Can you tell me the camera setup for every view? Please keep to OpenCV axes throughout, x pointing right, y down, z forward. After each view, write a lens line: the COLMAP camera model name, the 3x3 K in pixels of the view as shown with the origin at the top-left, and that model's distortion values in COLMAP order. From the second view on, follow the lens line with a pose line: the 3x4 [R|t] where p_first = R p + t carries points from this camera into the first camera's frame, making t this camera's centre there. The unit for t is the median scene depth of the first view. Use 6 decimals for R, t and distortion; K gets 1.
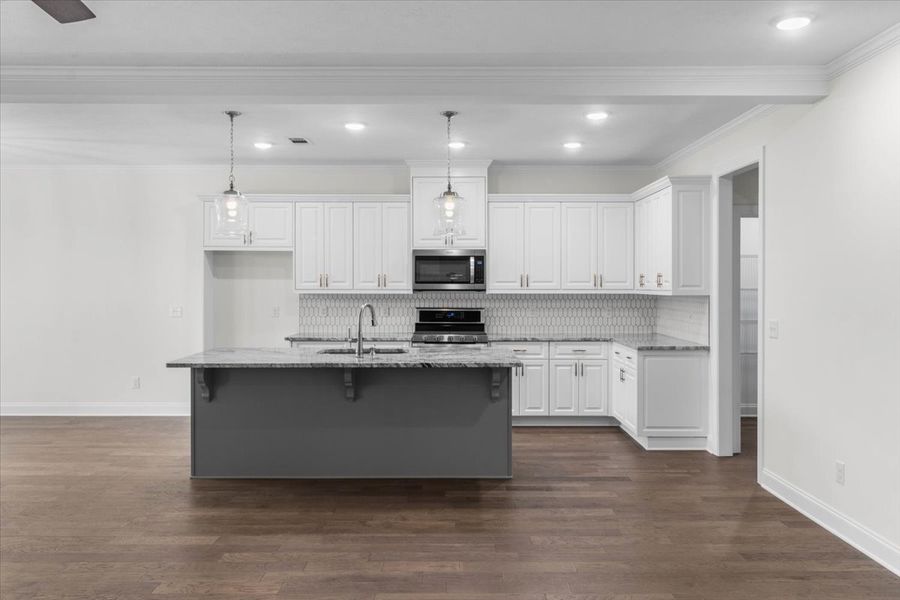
lens RADIAL K [[675.2, 0, 450.8], [0, 675.2, 289.3], [0, 0, 1]] dist [-0.000746, -0.000186]
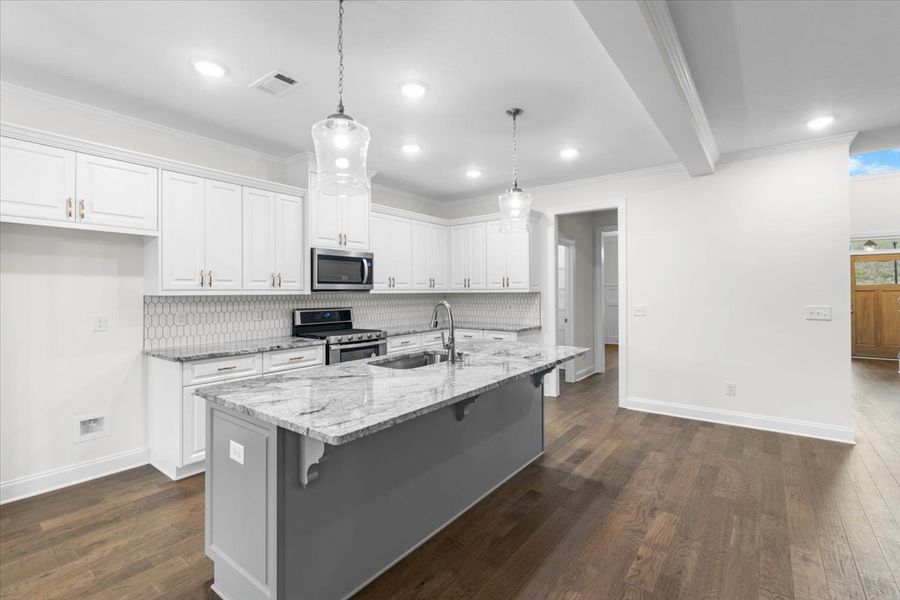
lens RADIAL K [[405.1, 0, 451.1], [0, 405.1, 295.1], [0, 0, 1]] dist [-0.001204, -0.000050]
pose [[0.614467, -0.011708, 0.788856, -0.382901], [0.007215, 0.999931, 0.009221, 0.003770], [-0.788910, 0.000026, 0.614509, 0.494117]]
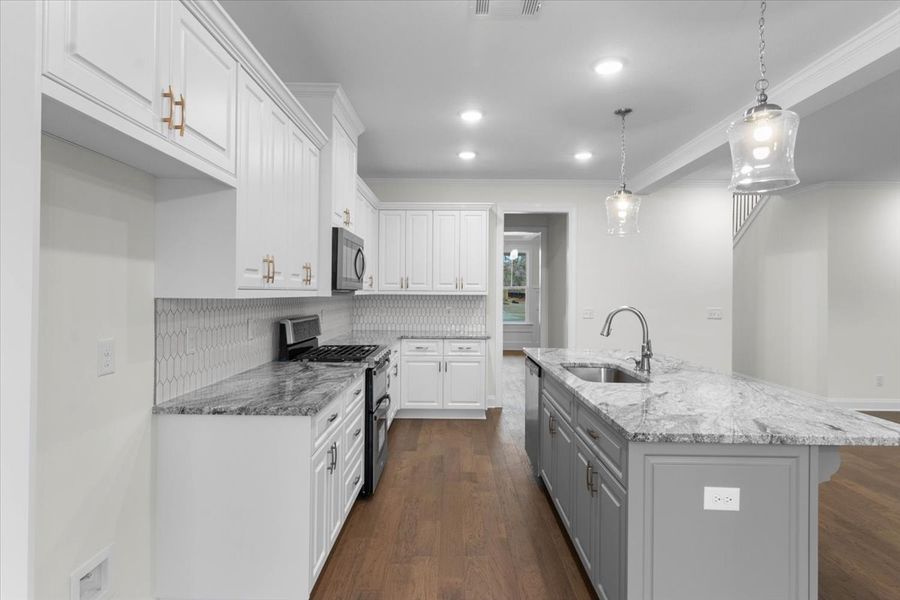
lens RADIAL K [[476.4, 0, 450.0], [0, 476.4, 300.0], [0, 0, 1]] dist [0.000673, -0.000010]
pose [[0.006805, -0.017744, 0.999819, -0.503037], [-0.008113, 0.999809, 0.017799, 0.000918], [-0.999944, -0.008233, 0.006660, 0.890811]]
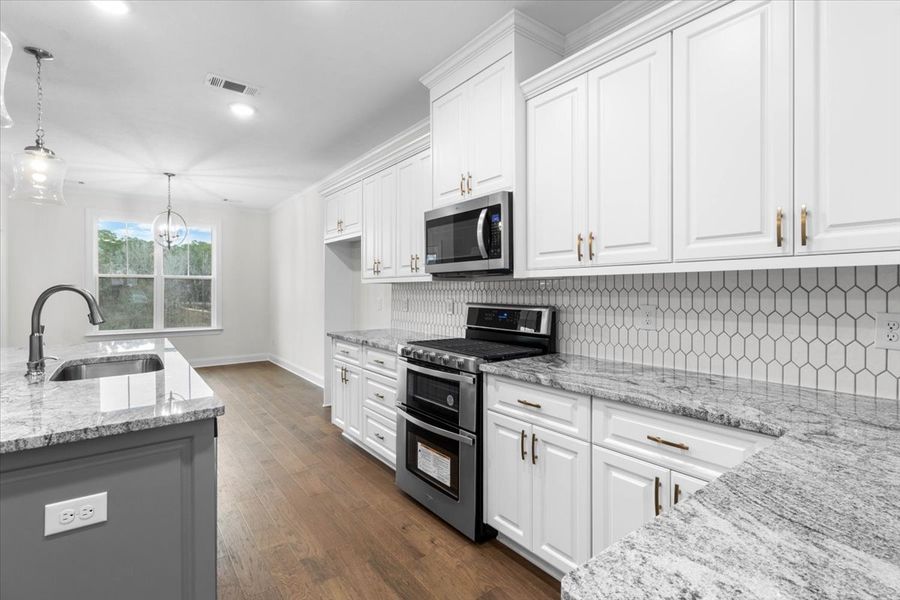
lens RADIAL K [[417.3, 0, 451.2], [0, 417.3, 292.6], [0, 0, 1]] dist [0.002916, 0.000238]
pose [[0.628944, 0.001828, -0.777448, 0.271045], [-0.003035, 0.999995, -0.000104, 0.018008], [0.777444, 0.002425, 0.628947, 0.763261]]
